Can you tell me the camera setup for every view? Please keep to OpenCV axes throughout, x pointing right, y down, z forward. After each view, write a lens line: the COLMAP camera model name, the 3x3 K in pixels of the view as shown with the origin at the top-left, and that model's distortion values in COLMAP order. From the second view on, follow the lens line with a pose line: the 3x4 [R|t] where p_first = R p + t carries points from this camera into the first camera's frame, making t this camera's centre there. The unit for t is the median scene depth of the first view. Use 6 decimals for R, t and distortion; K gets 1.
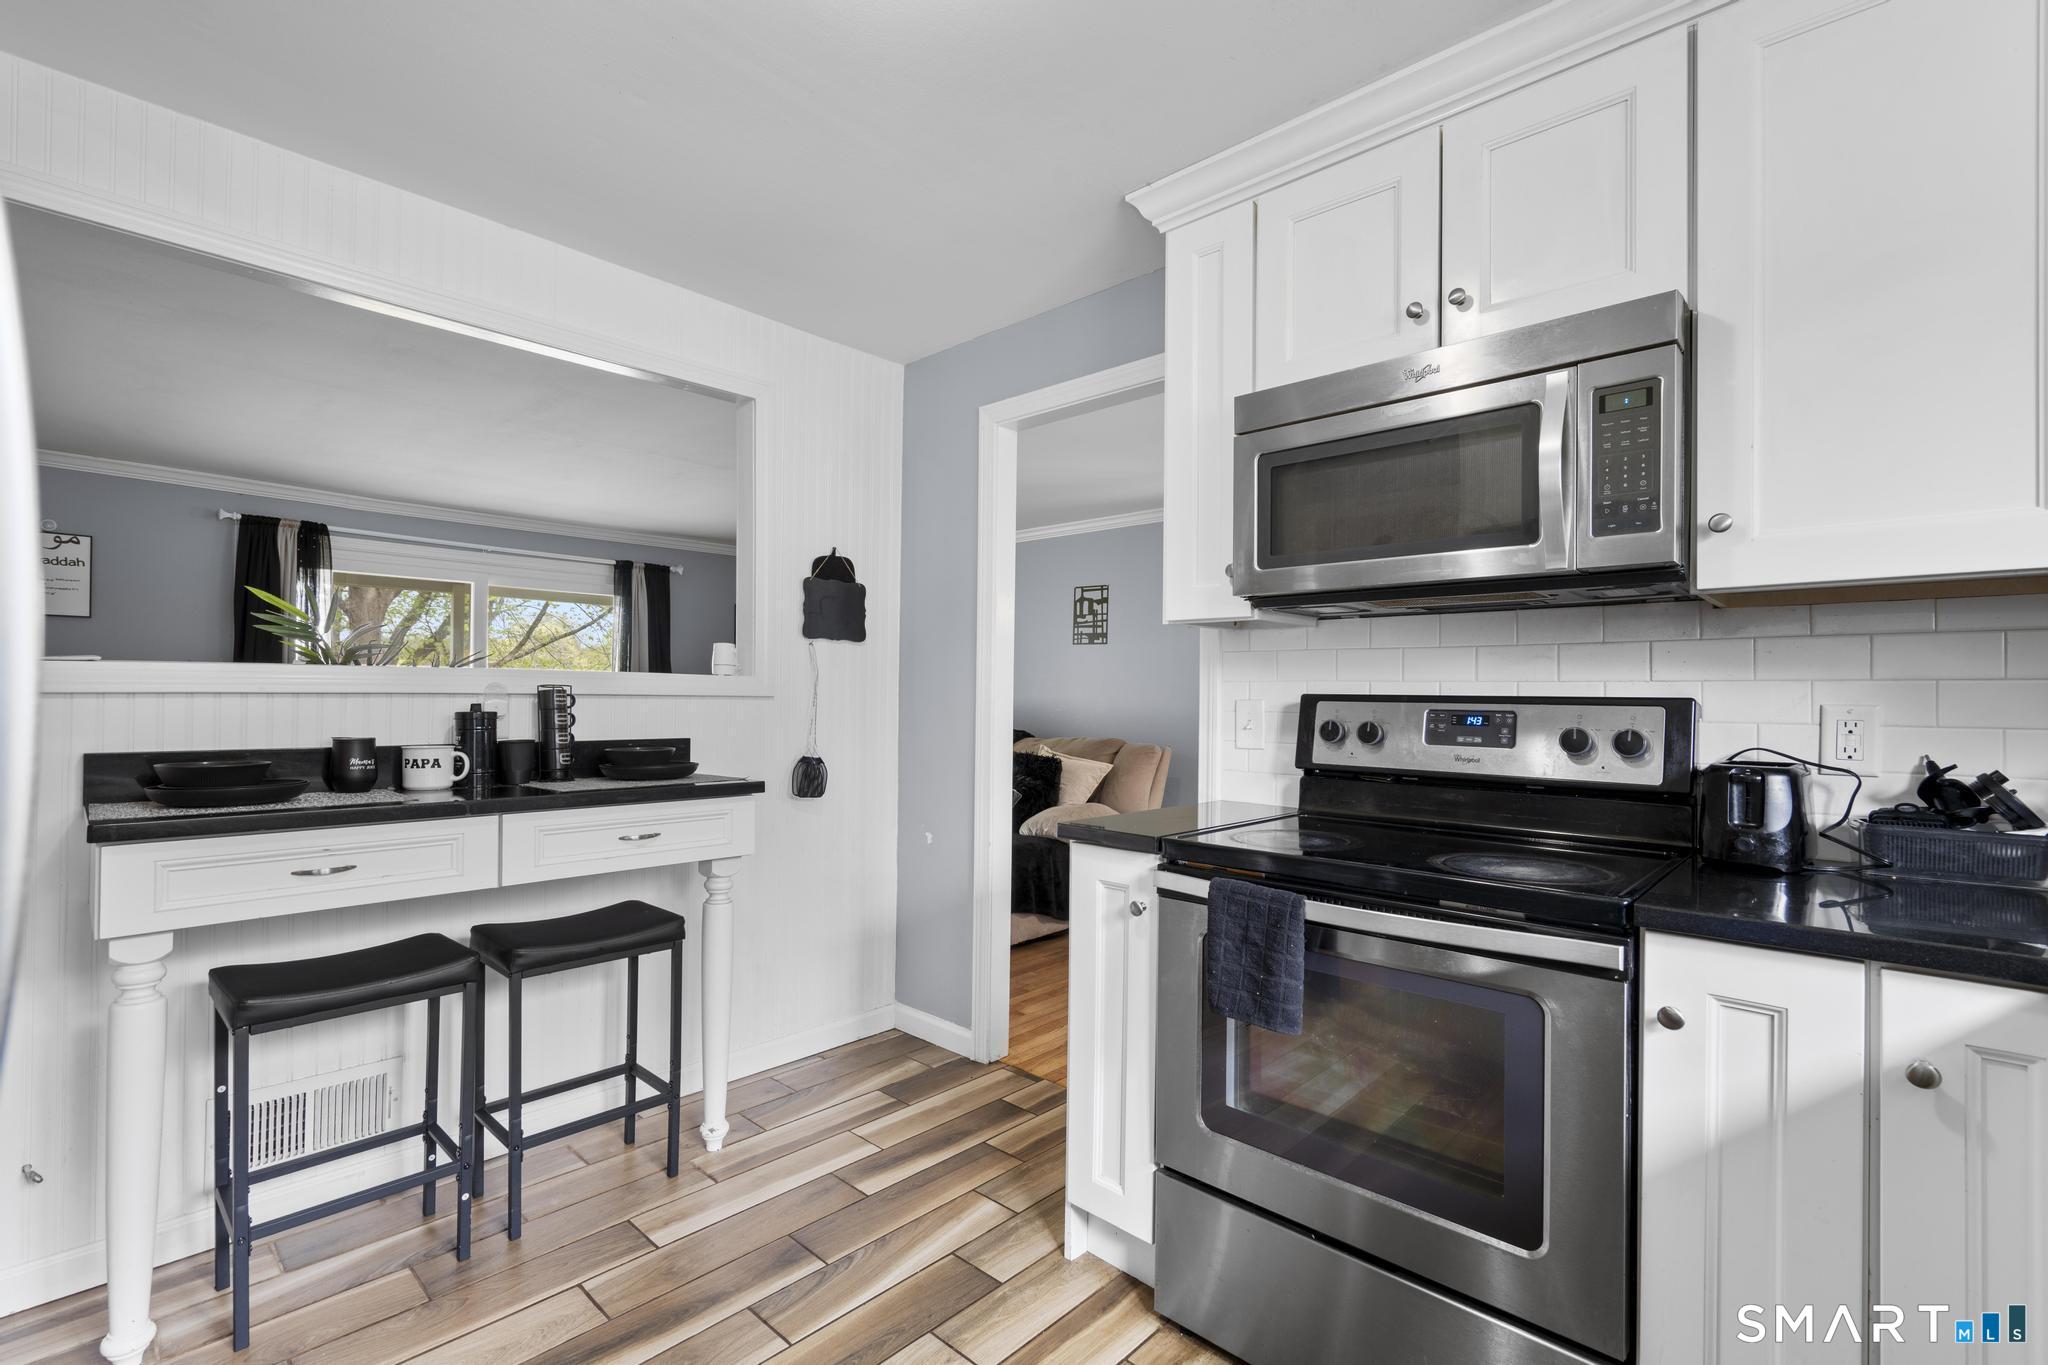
lens RADIAL K [[920.2, 0, 1014.7], [0, 920.2, 687.6], [0, 0, 1]] dist [-0.000793, 0.000842]
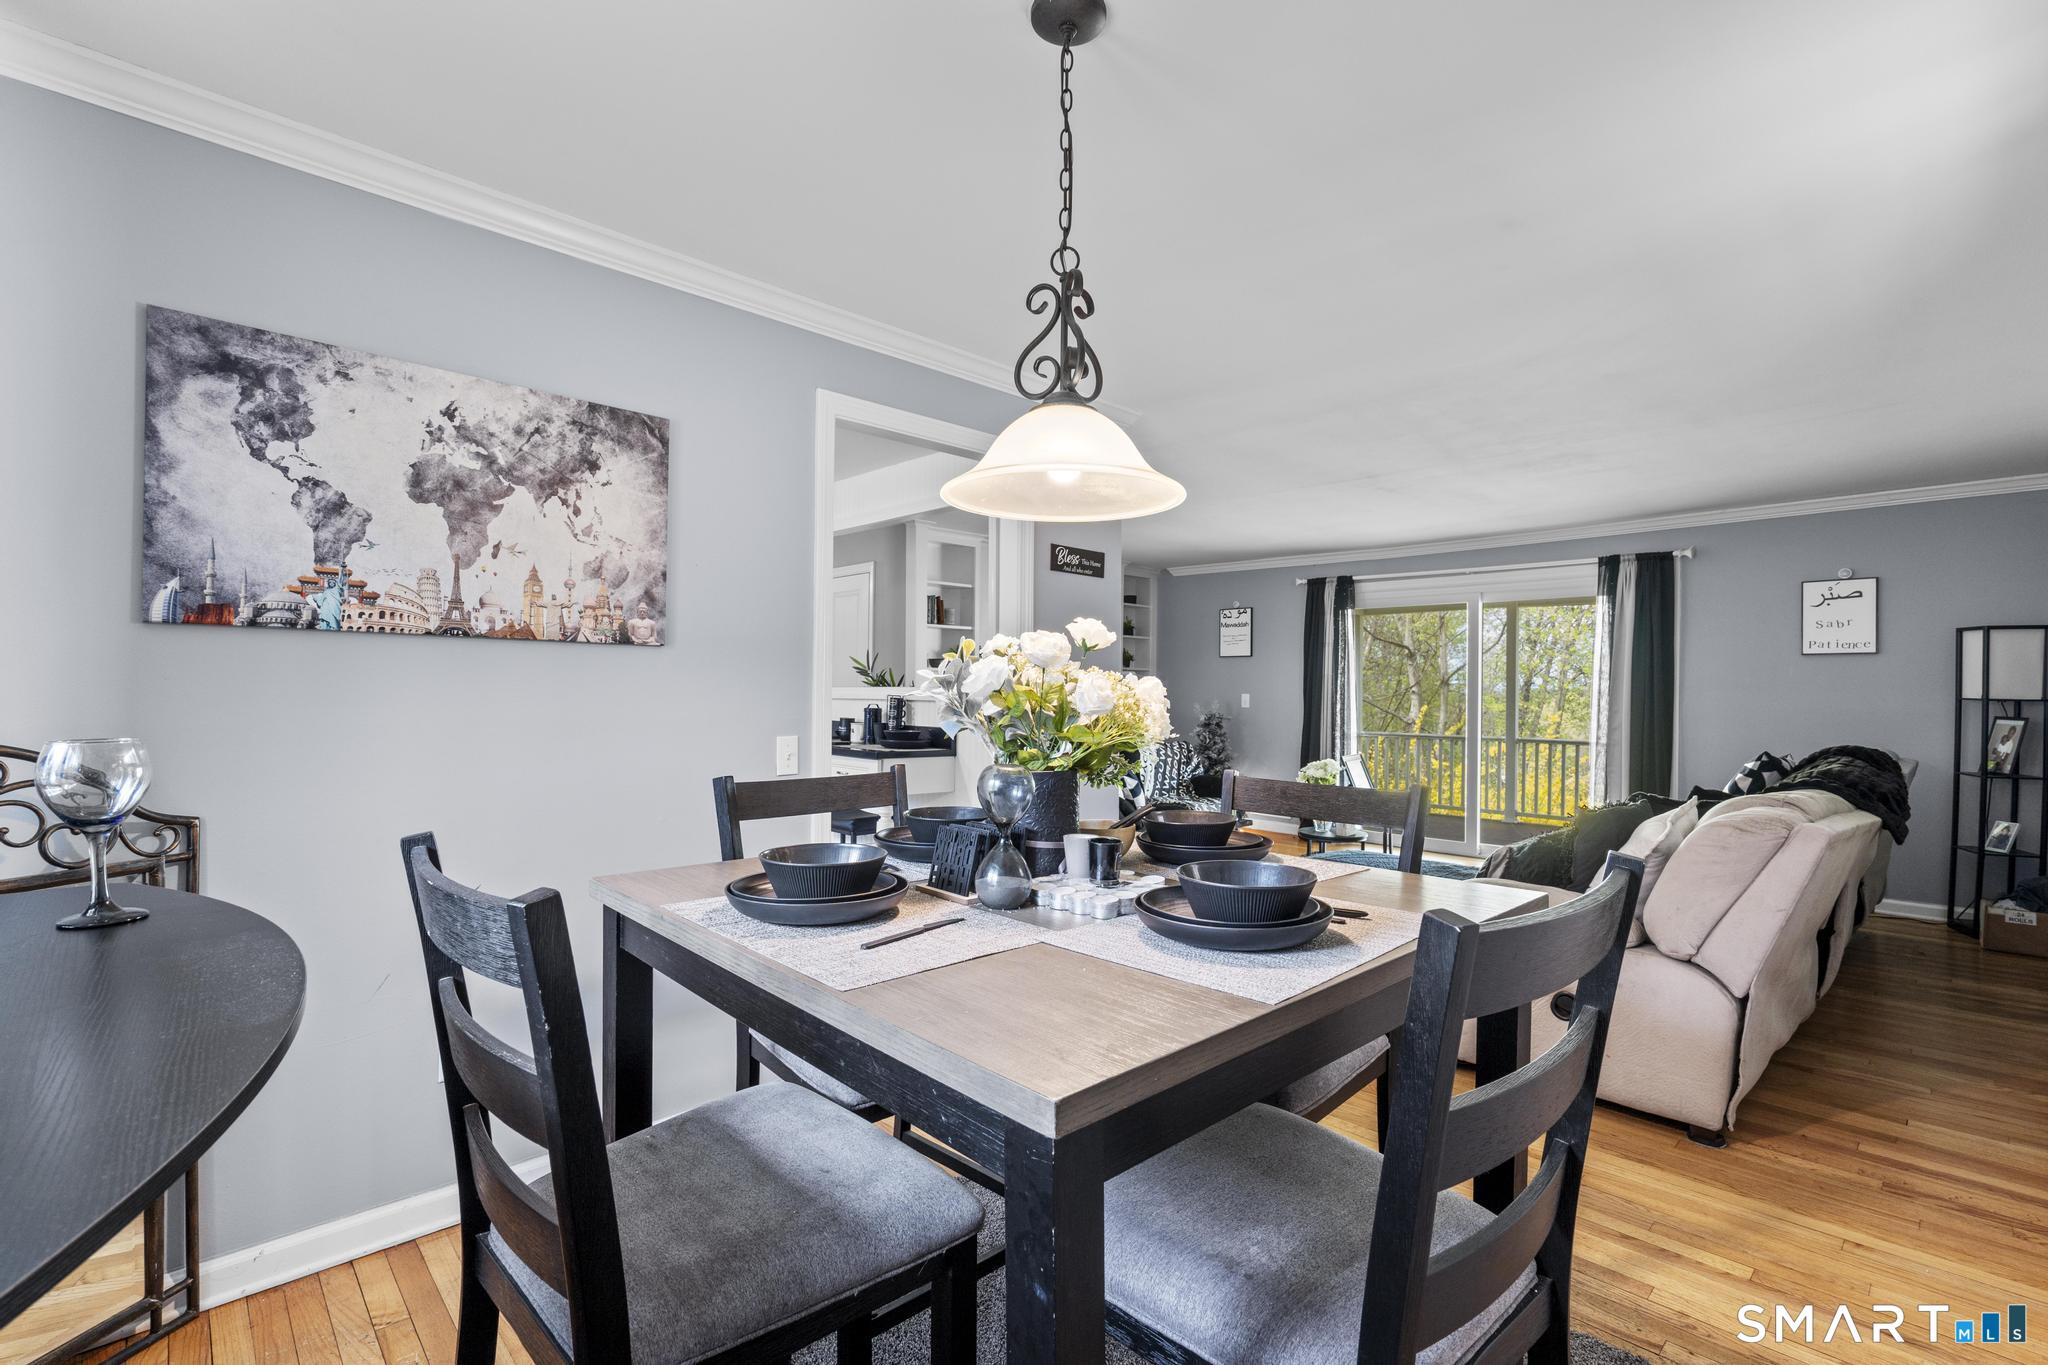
lens RADIAL K [[920.2, 0, 1020.3], [0, 920.2, 685.5], [0, 0, 1]] dist [-0.000793, 0.000842]
pose [[-0.047861, -0.014722, -0.998745, 0.608119], [-0.002900, 0.999889, -0.014600, 0.002271], [0.998850, 0.002198, -0.047899, 0.589435]]
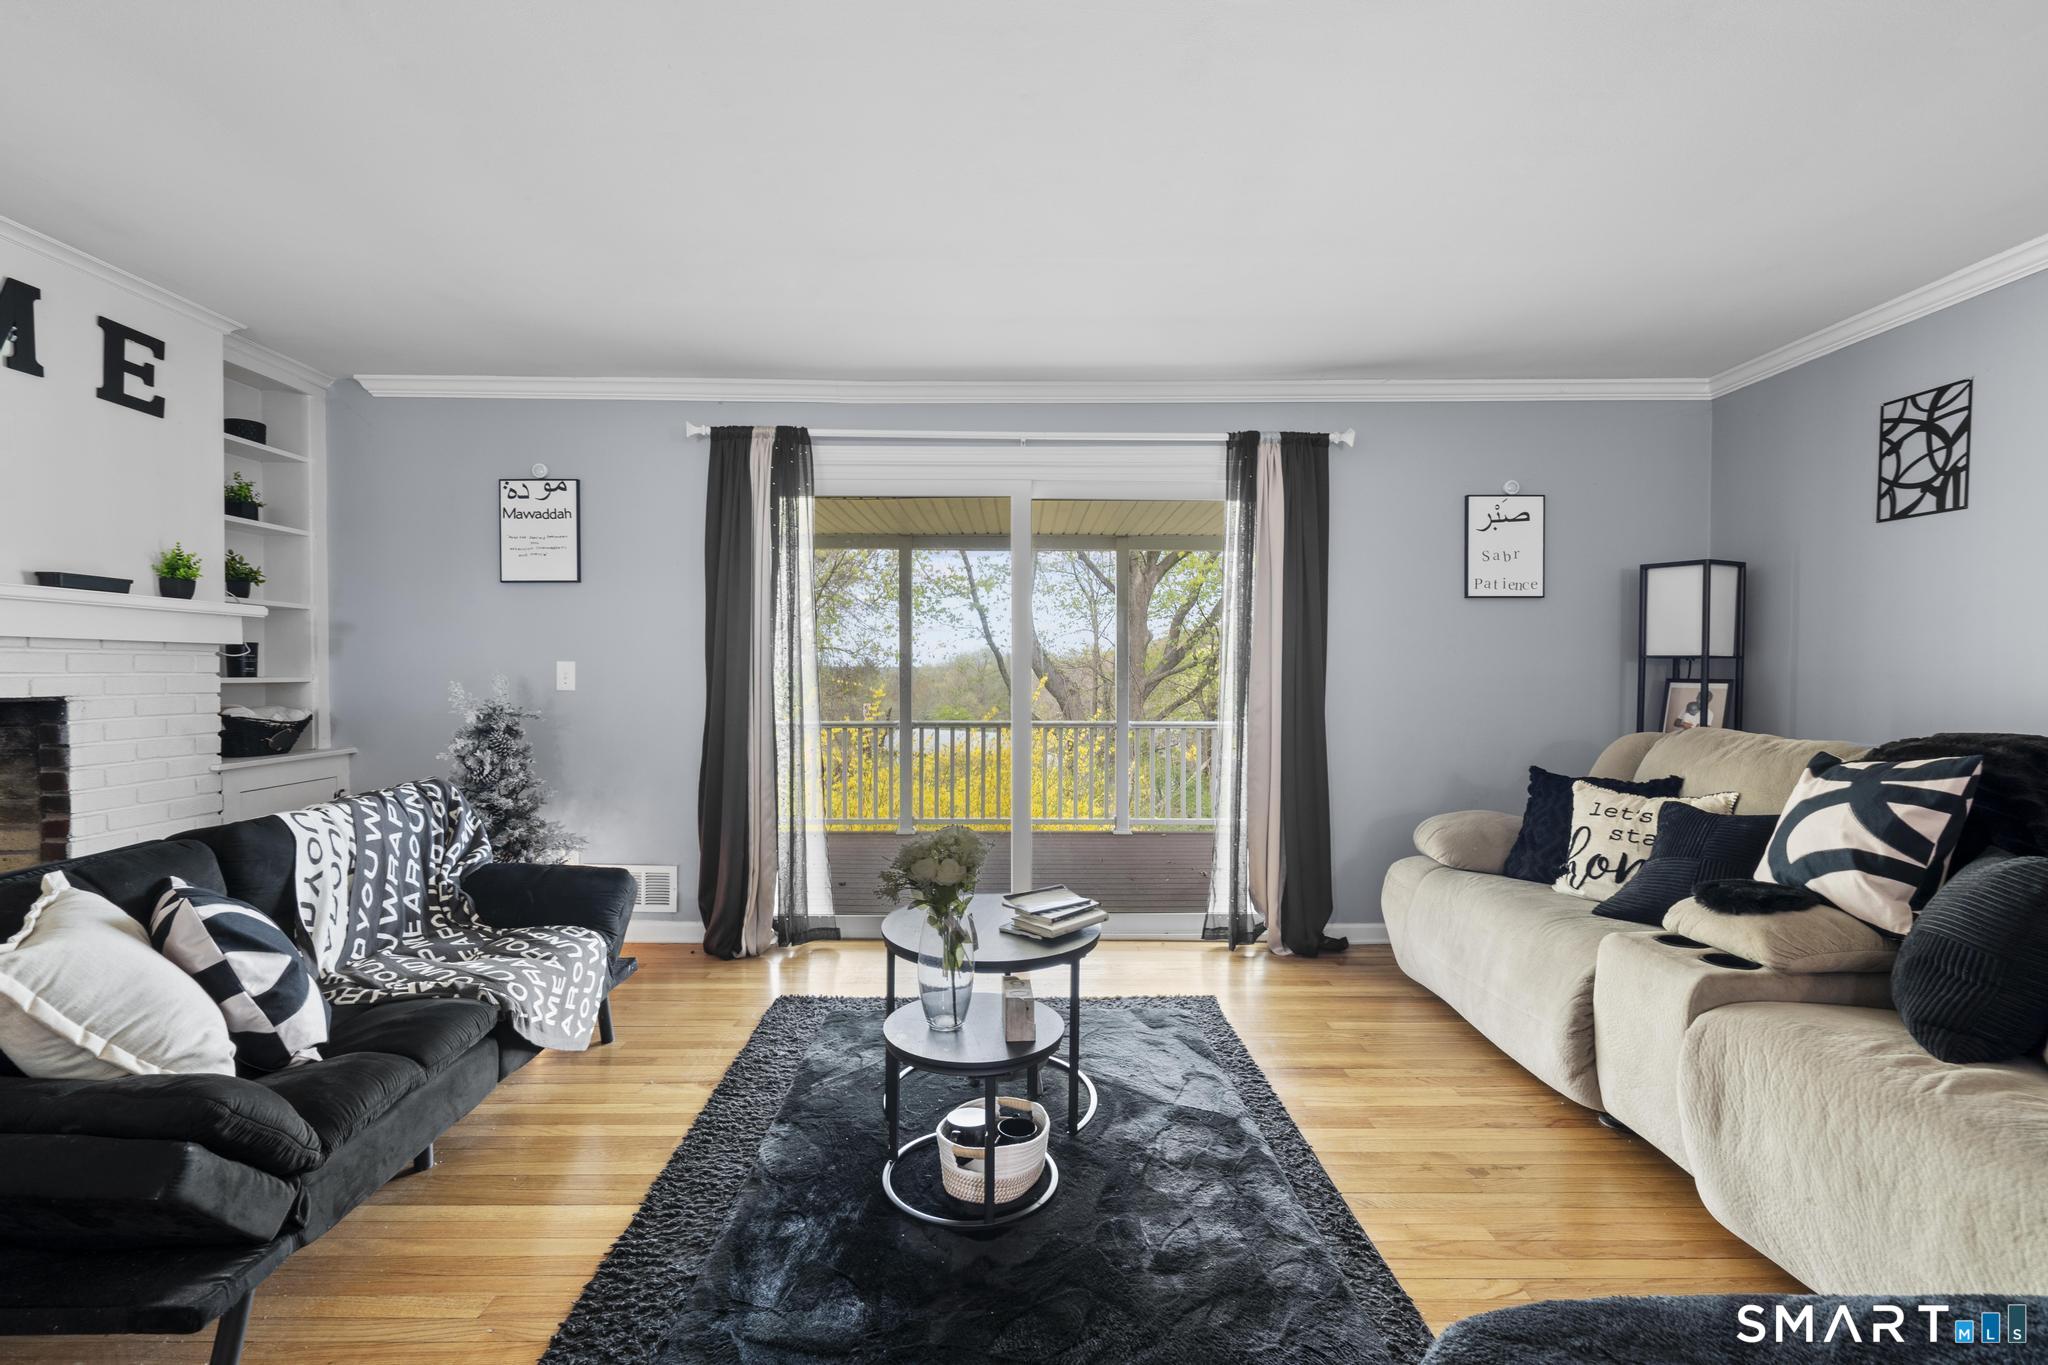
lens RADIAL K [[920.2, 0, 1025.1], [0, 920.2, 687.0], [0, 0, 1]] dist [-0.000793, 0.000842]
pose [[0.695948, 0.001232, -0.718091, -0.146660], [0.011883, 0.999842, 0.013232, 0.007658], [0.717994, -0.017742, 0.695823, 0.643357]]
